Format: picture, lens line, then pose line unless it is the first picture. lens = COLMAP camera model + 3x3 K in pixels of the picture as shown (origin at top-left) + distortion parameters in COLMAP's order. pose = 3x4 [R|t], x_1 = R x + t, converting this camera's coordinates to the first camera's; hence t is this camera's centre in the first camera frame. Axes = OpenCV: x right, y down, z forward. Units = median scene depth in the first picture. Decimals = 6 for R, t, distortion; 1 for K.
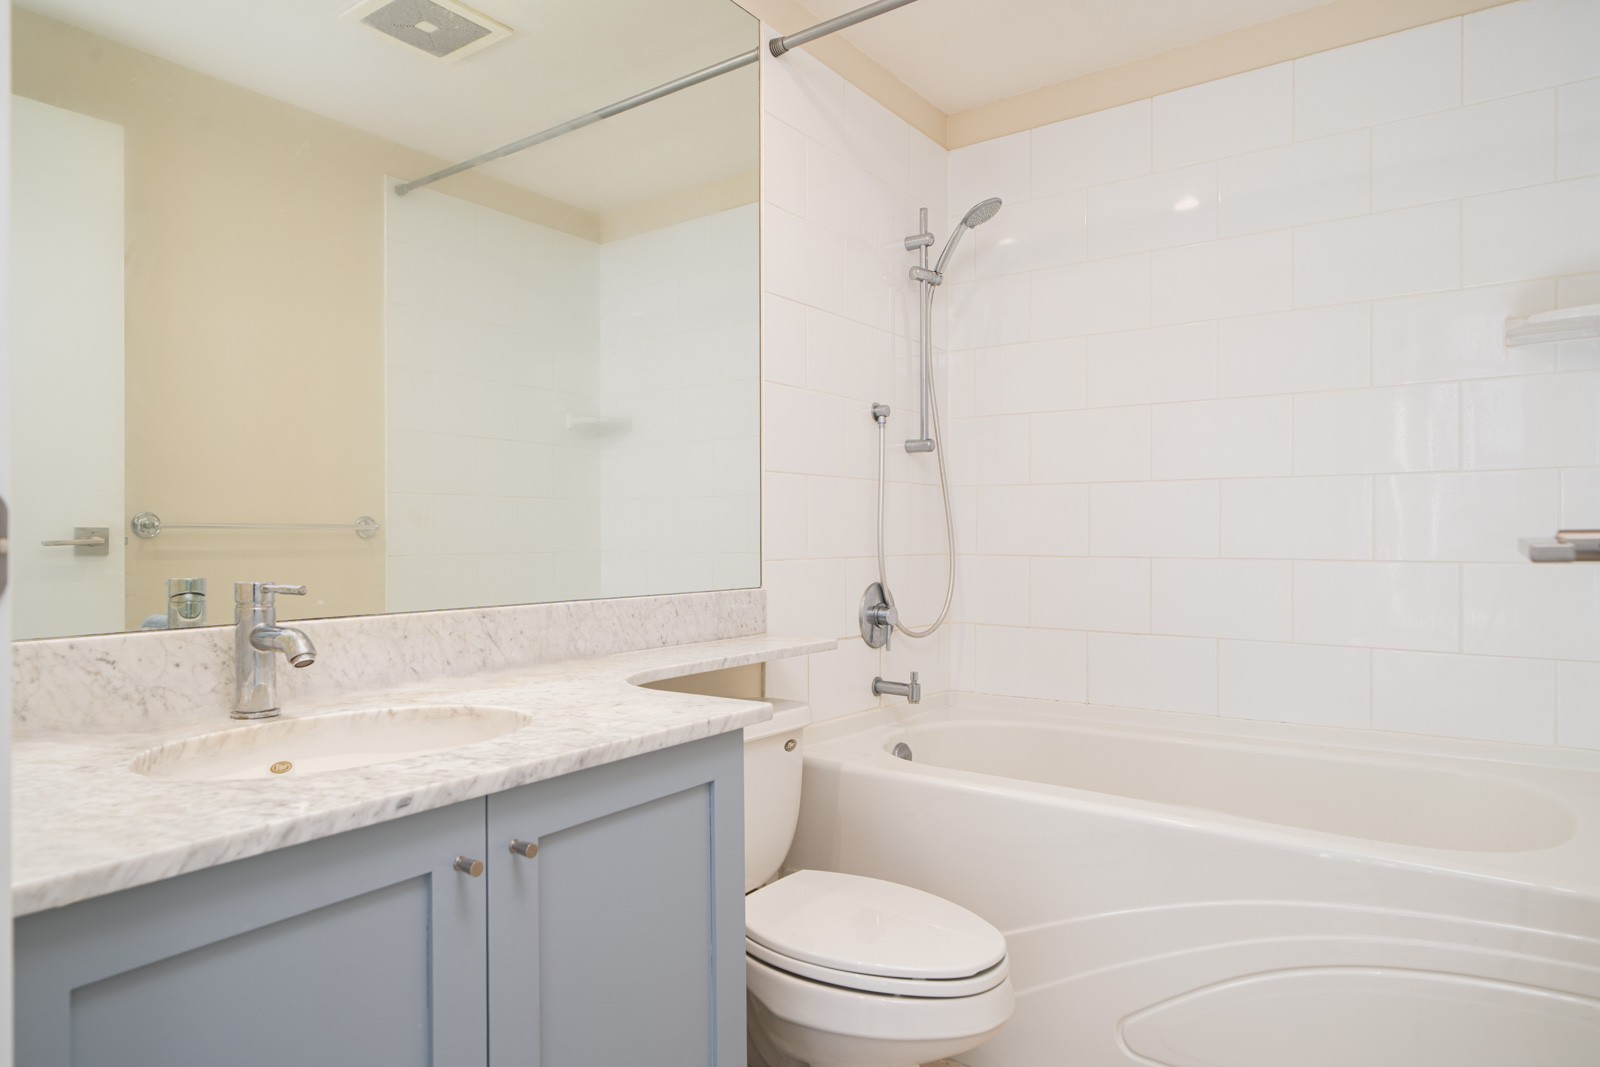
lens RADIAL K [[933.6, 0, 801.3], [0, 933.6, 534.0], [0, 0, 1]] dist [-0.003425, -0.000135]
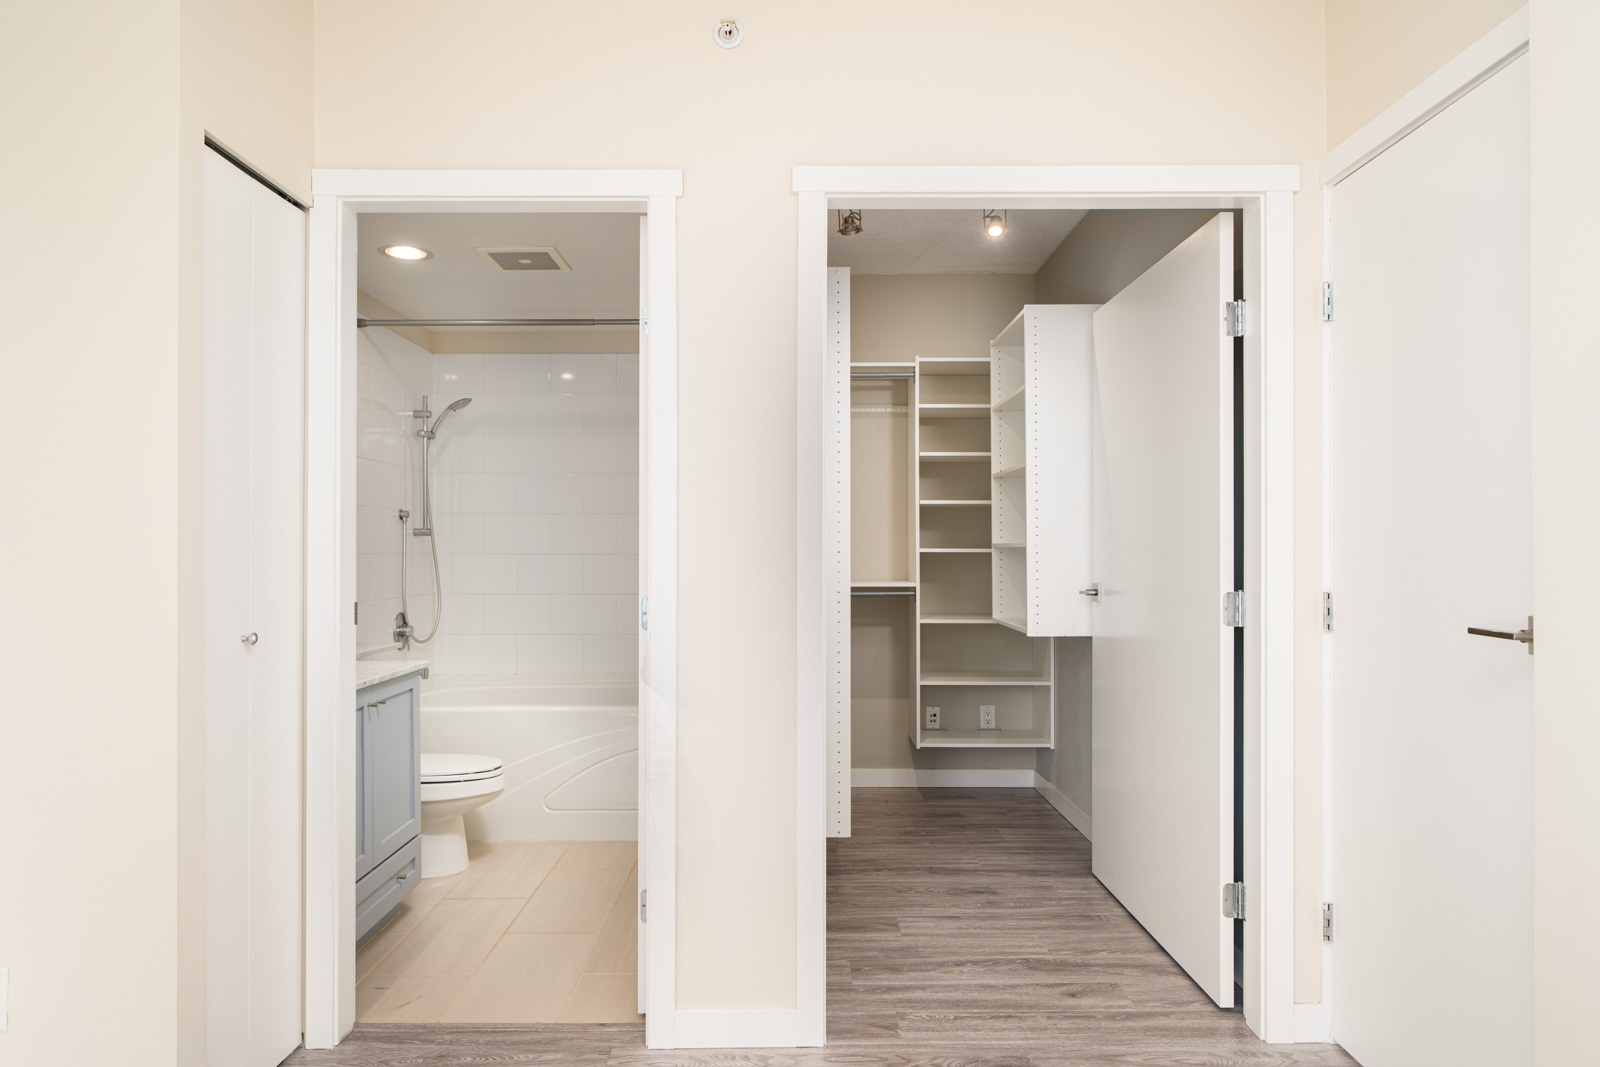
lens RADIAL K [[984.1, 0, 804.9], [0, 984.1, 535.9], [0, 0, 1]] dist [-0.006909, -0.000112]
pose [[0.804934, 0.000757, 0.593364, -0.394100], [0.005049, 0.999954, -0.008125, -0.070894], [-0.593343, 0.009536, 0.804893, -0.912477]]
